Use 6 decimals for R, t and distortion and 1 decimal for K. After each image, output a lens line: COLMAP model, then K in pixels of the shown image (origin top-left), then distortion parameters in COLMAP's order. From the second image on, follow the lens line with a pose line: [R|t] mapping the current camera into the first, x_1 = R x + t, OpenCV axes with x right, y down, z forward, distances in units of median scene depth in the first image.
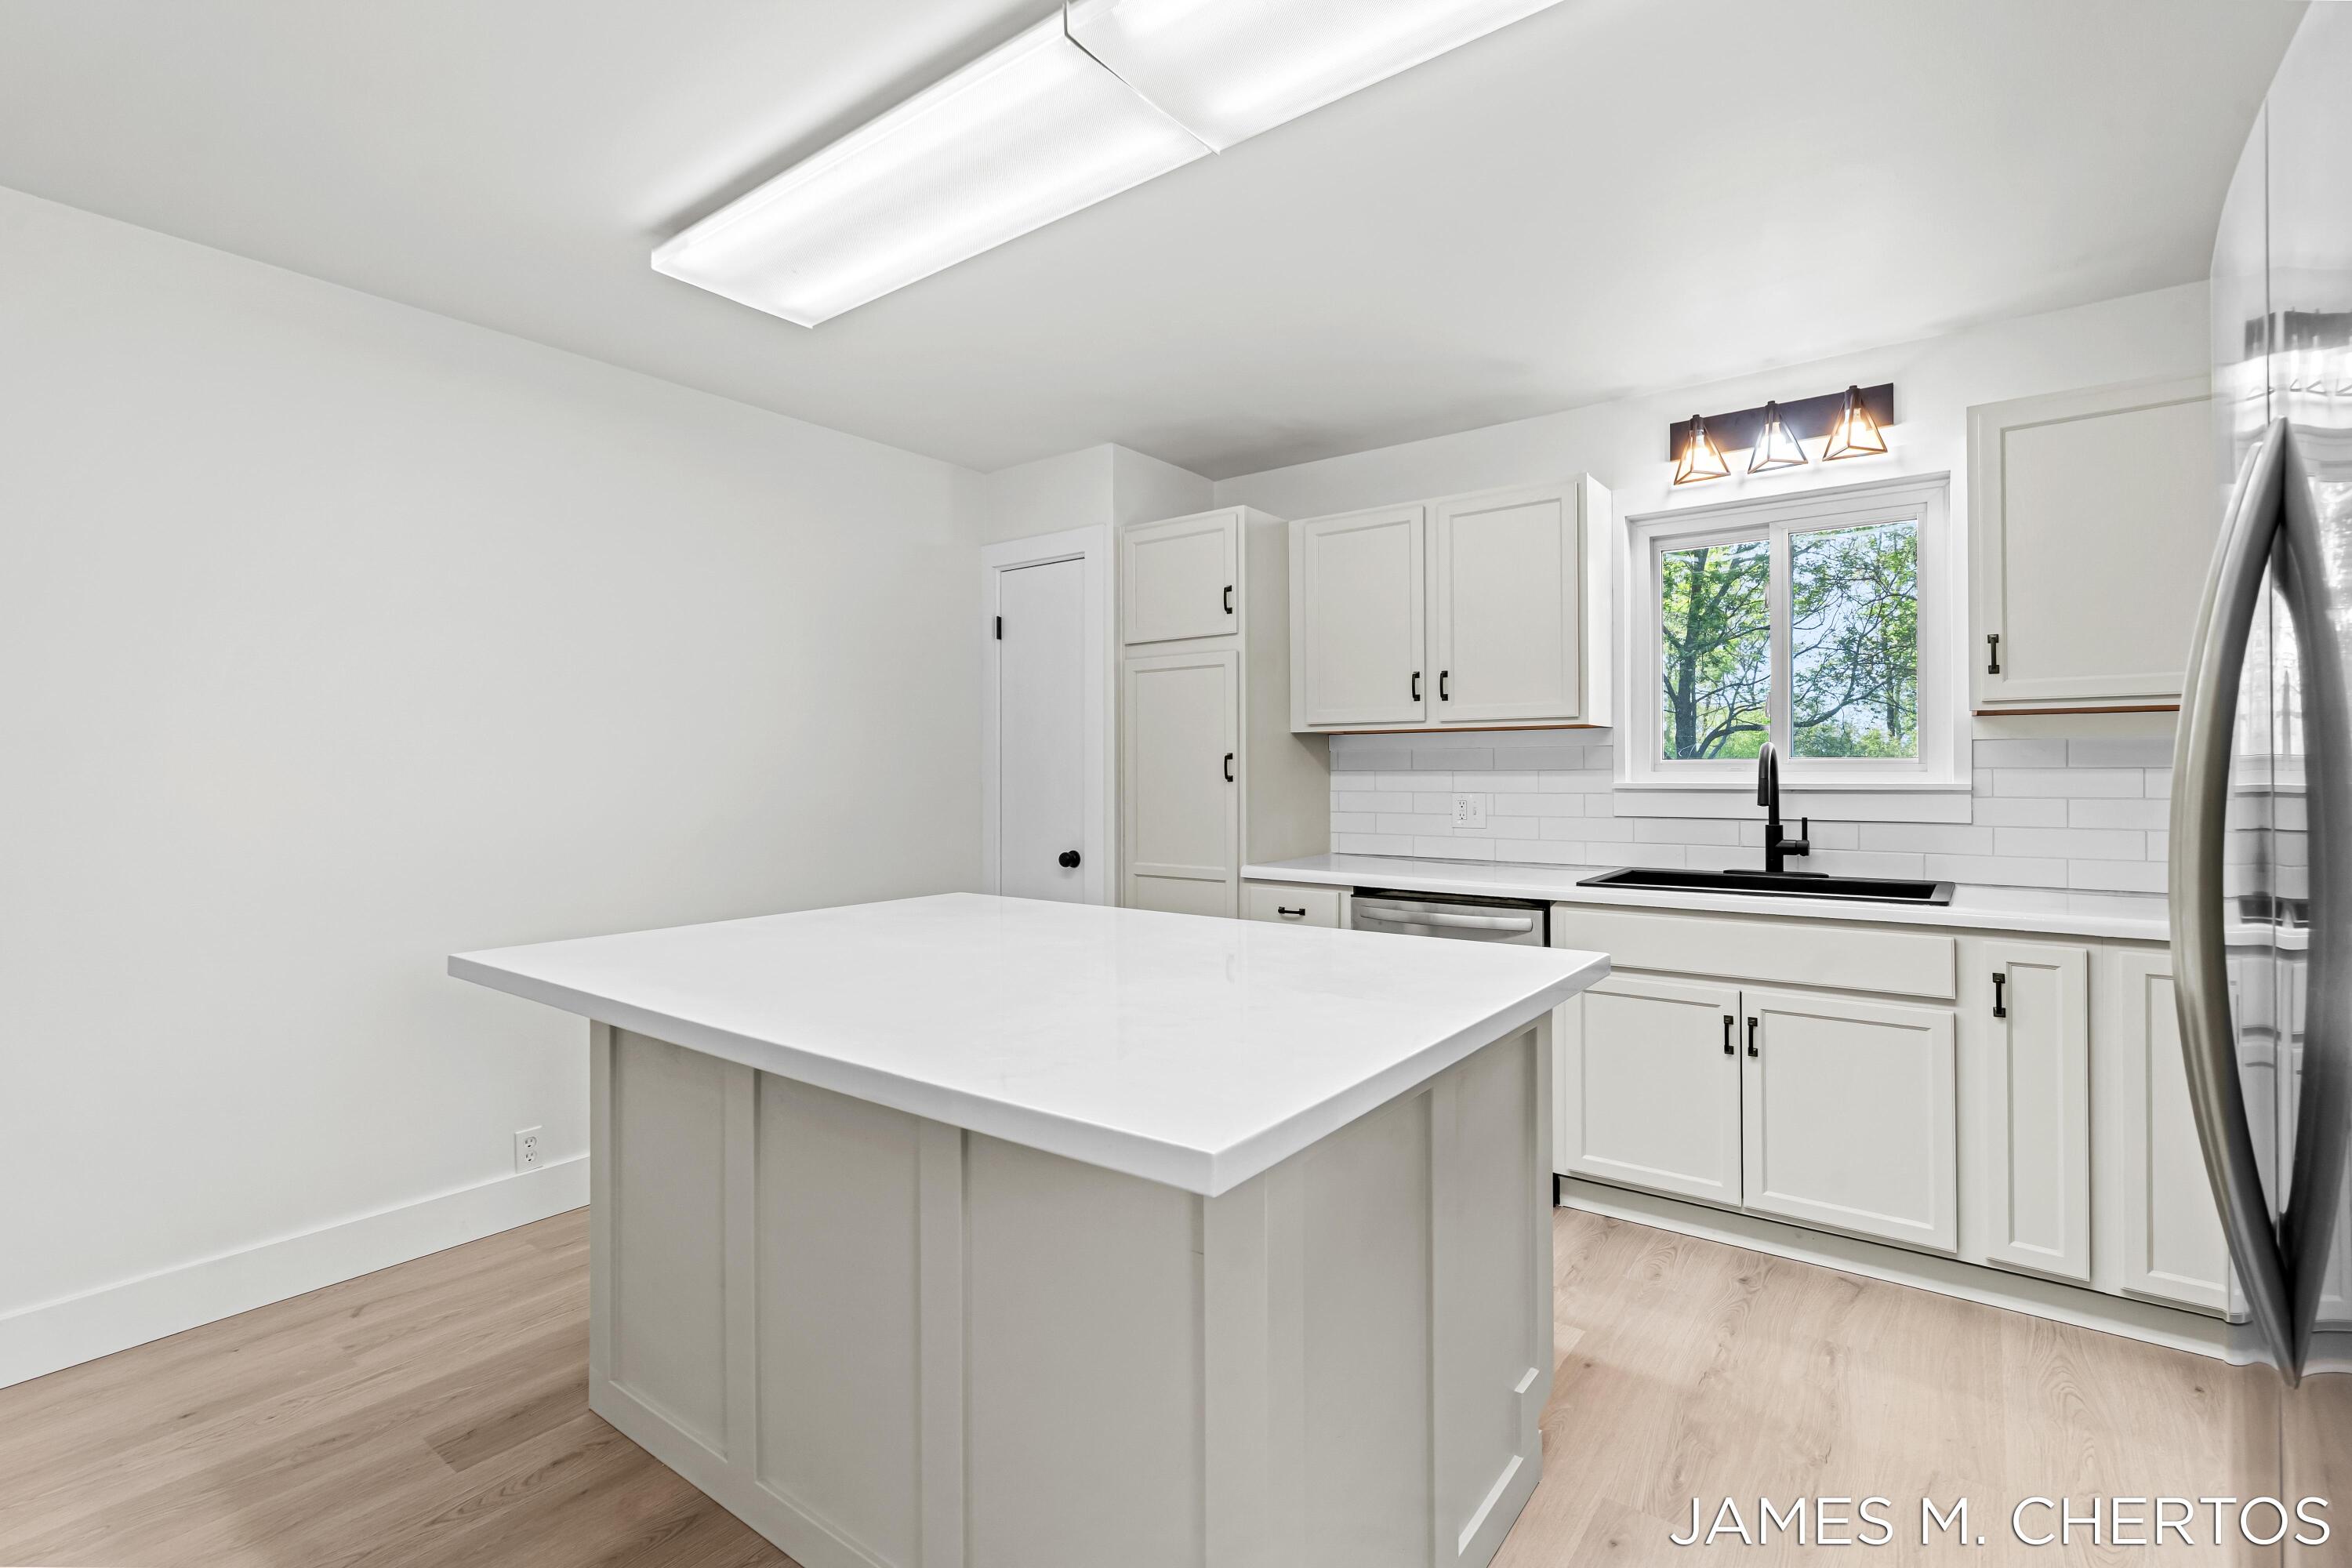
lens RADIAL K [[1072.5, 0, 1167.9], [0, 1072.5, 769.1], [0, 0, 1]] dist [-0.007293, 0.001993]
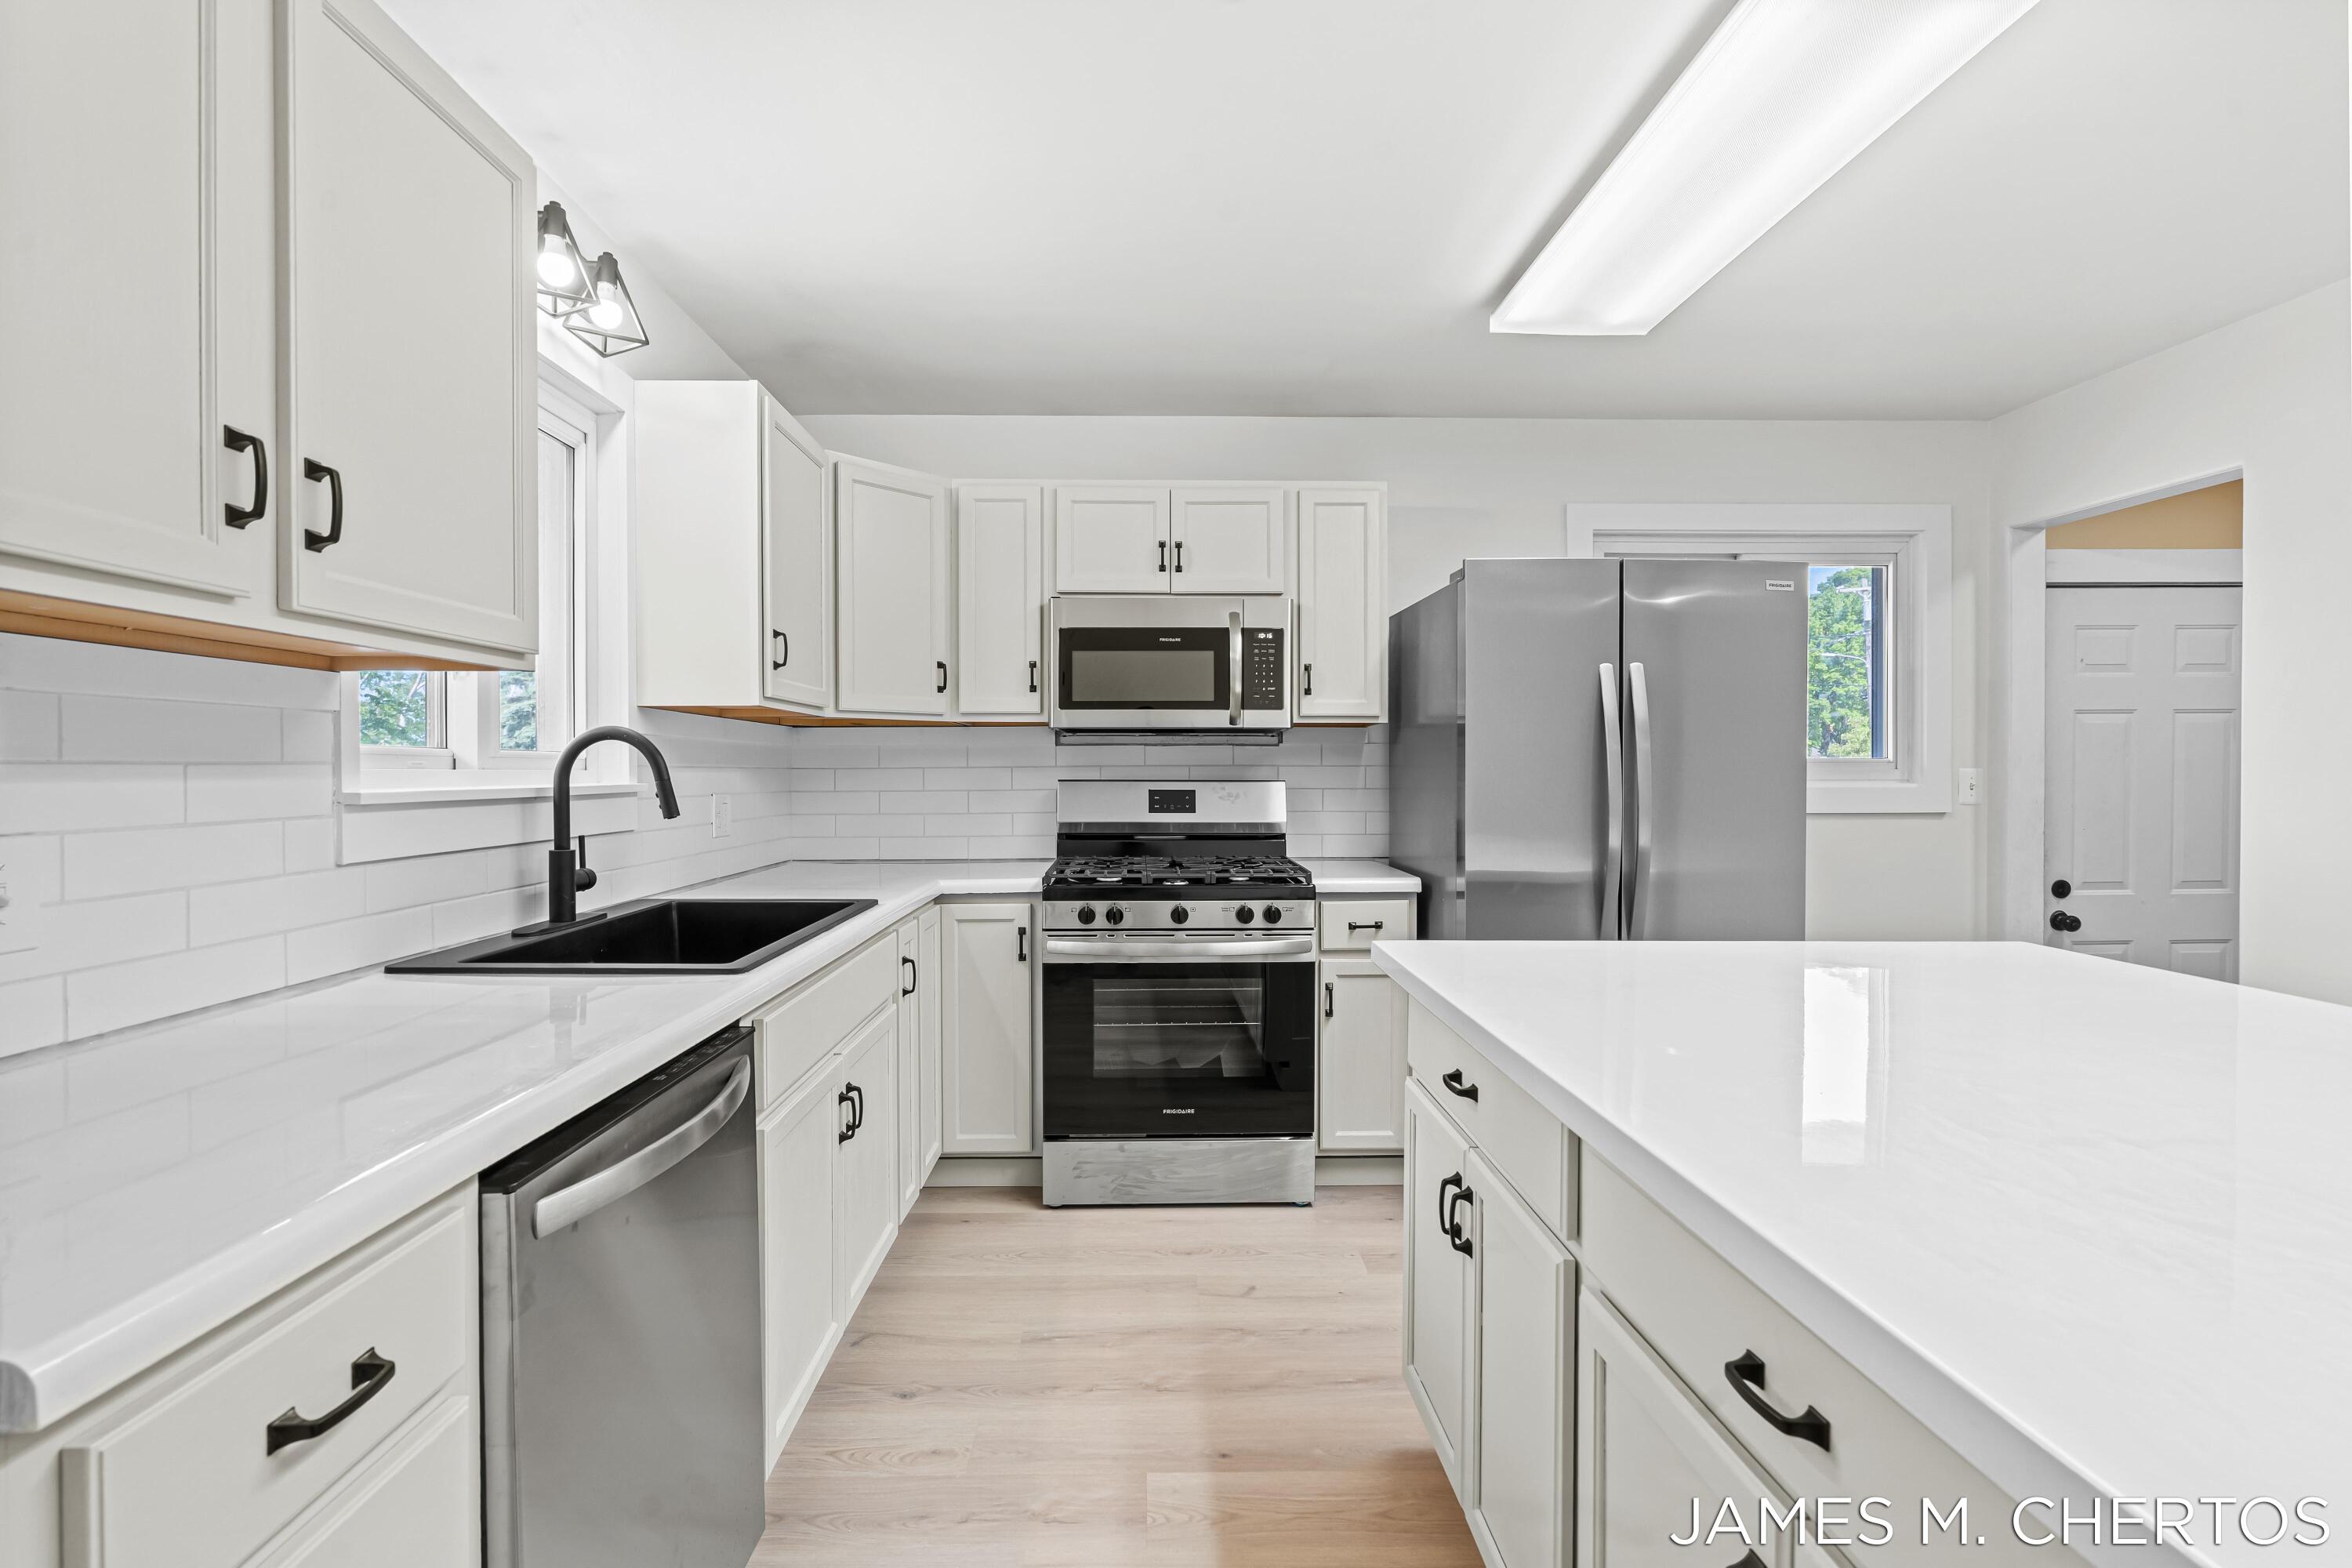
lens RADIAL K [[1072.5, 0, 1158.5], [0, 1072.5, 781.6], [0, 0, 1]] dist [-0.007293, 0.001993]
pose [[-0.610231, -0.005624, 0.792203, -0.182471], [0.000996, 0.999969, 0.007867, 0.005555], [-0.792223, 0.005589, -0.610206, 1.121613]]
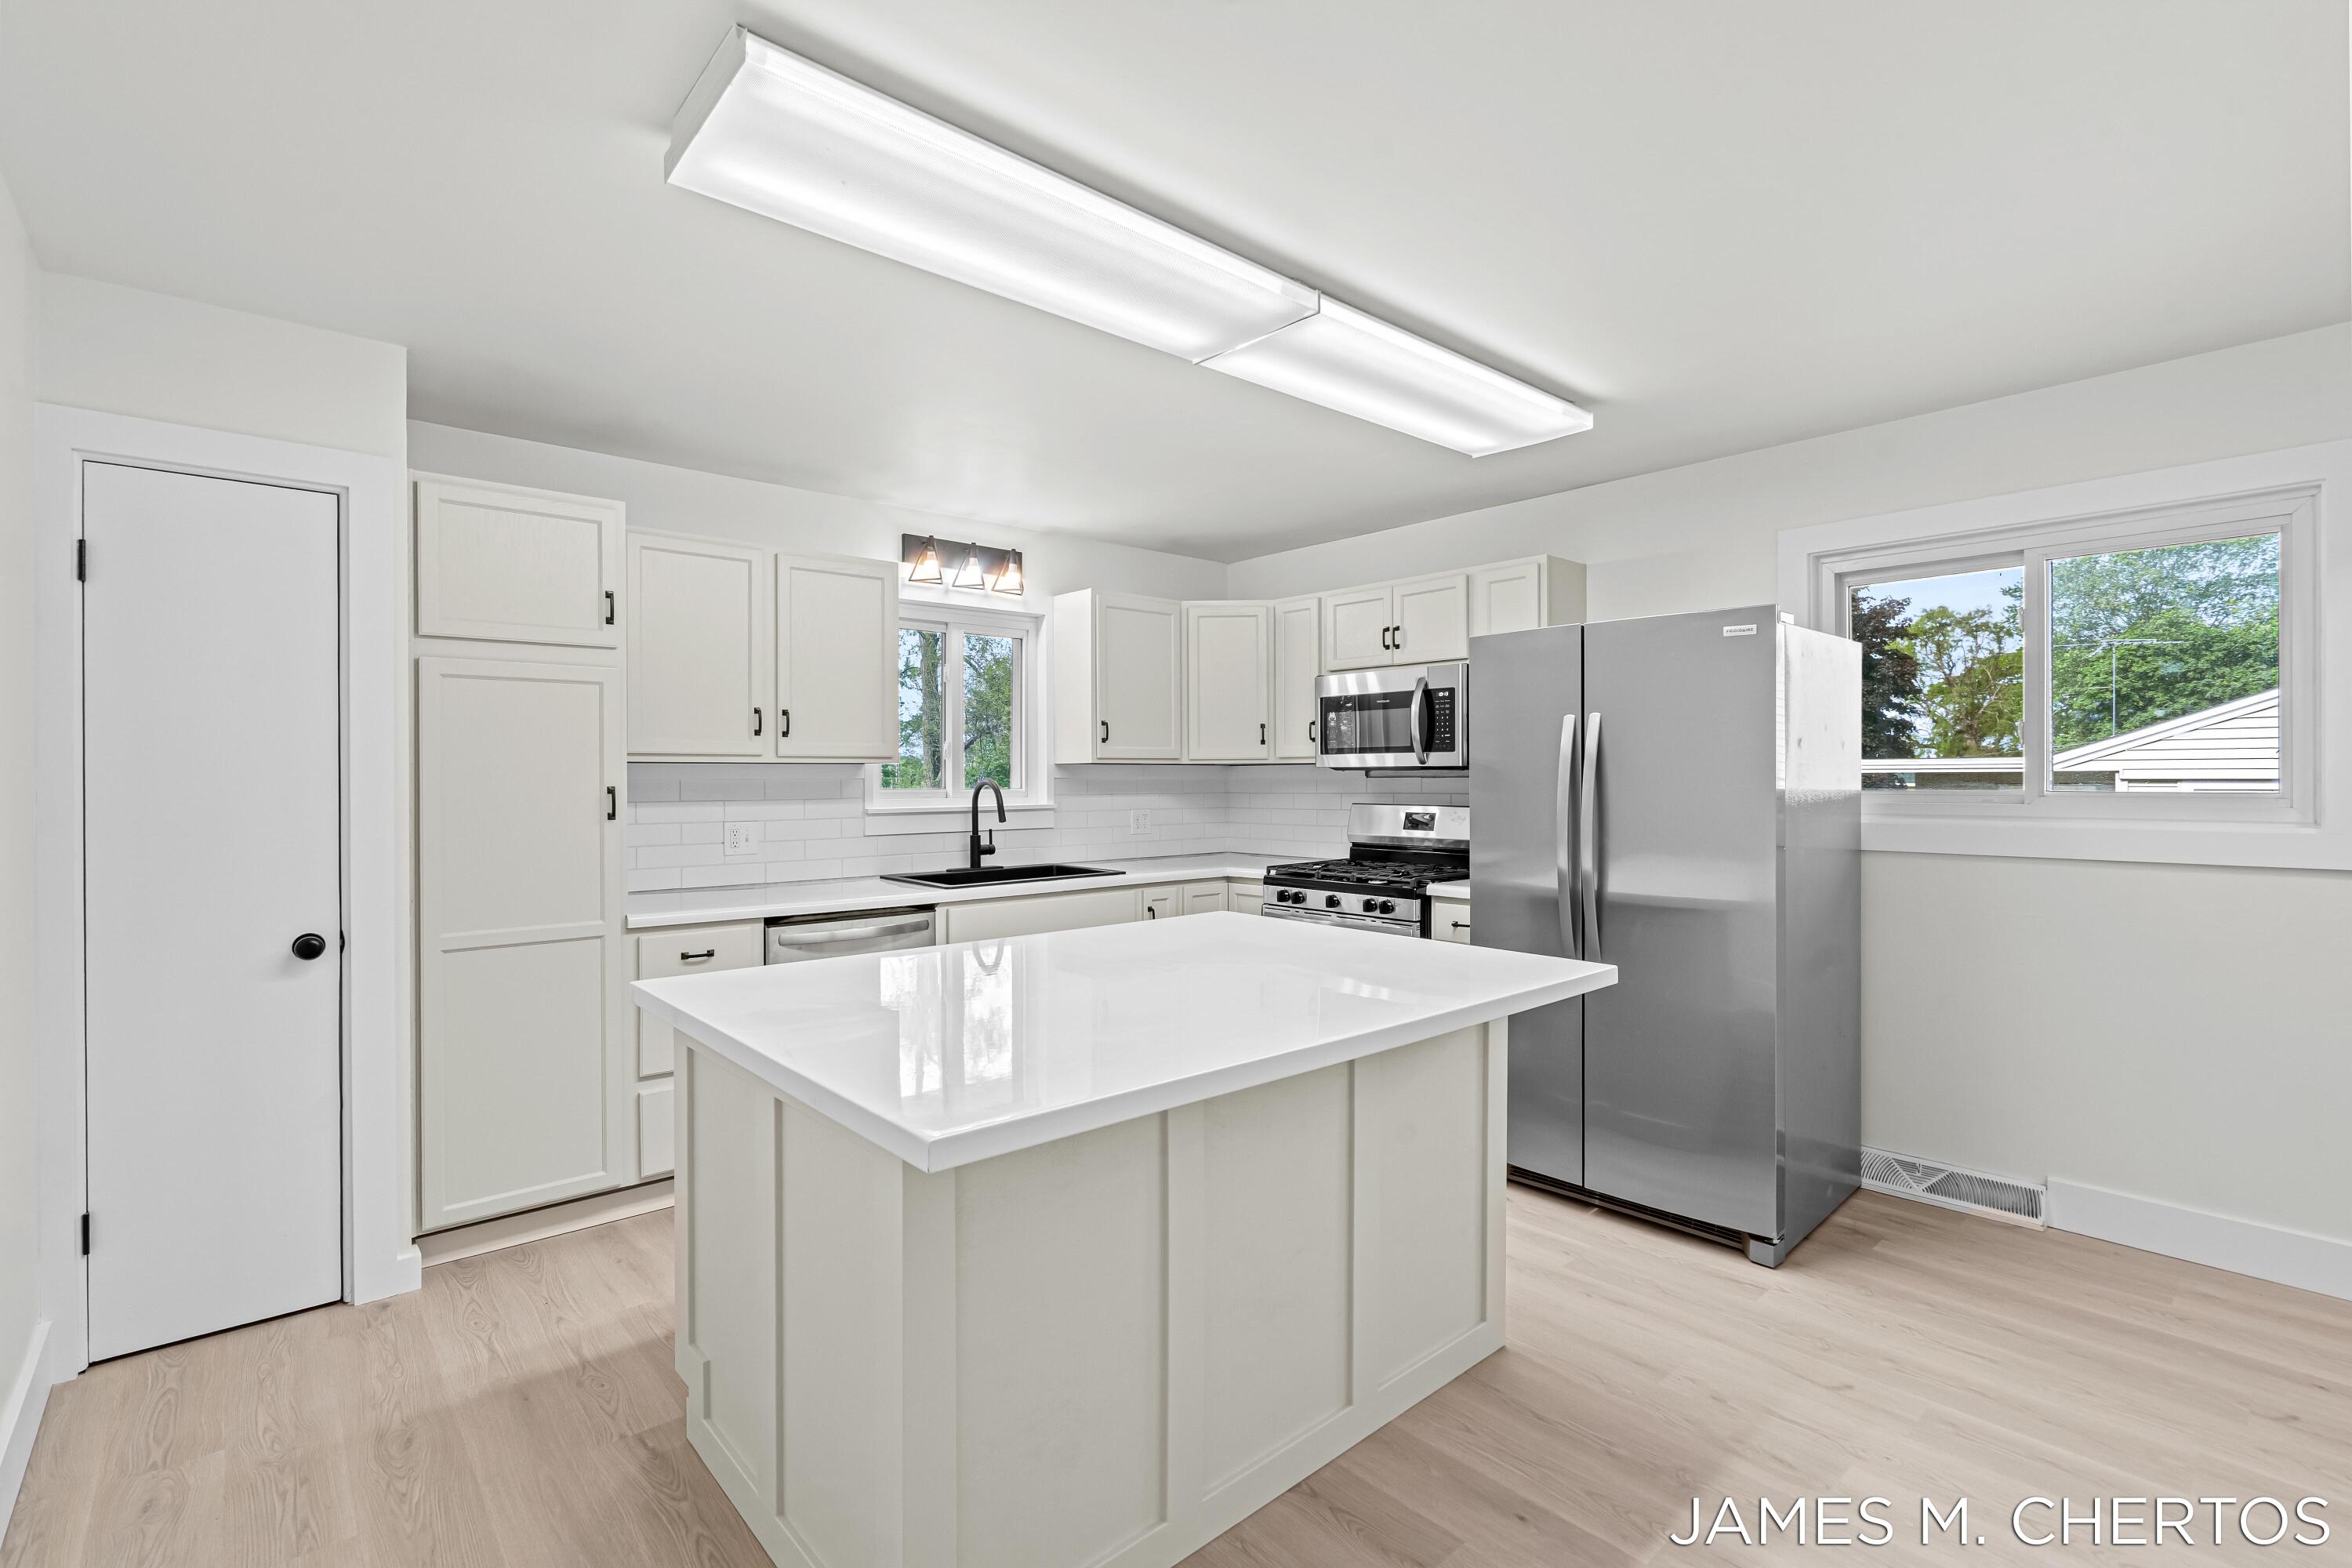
lens RADIAL K [[1072.5, 0, 1154.4], [0, 1072.5, 782.2], [0, 0, 1]] dist [-0.007293, 0.001993]
pose [[0.216152, -0.002918, 0.976355, -0.804421], [0.001792, 0.999995, 0.002592, -0.022974], [-0.976358, 0.001189, 0.216157, 0.455232]]
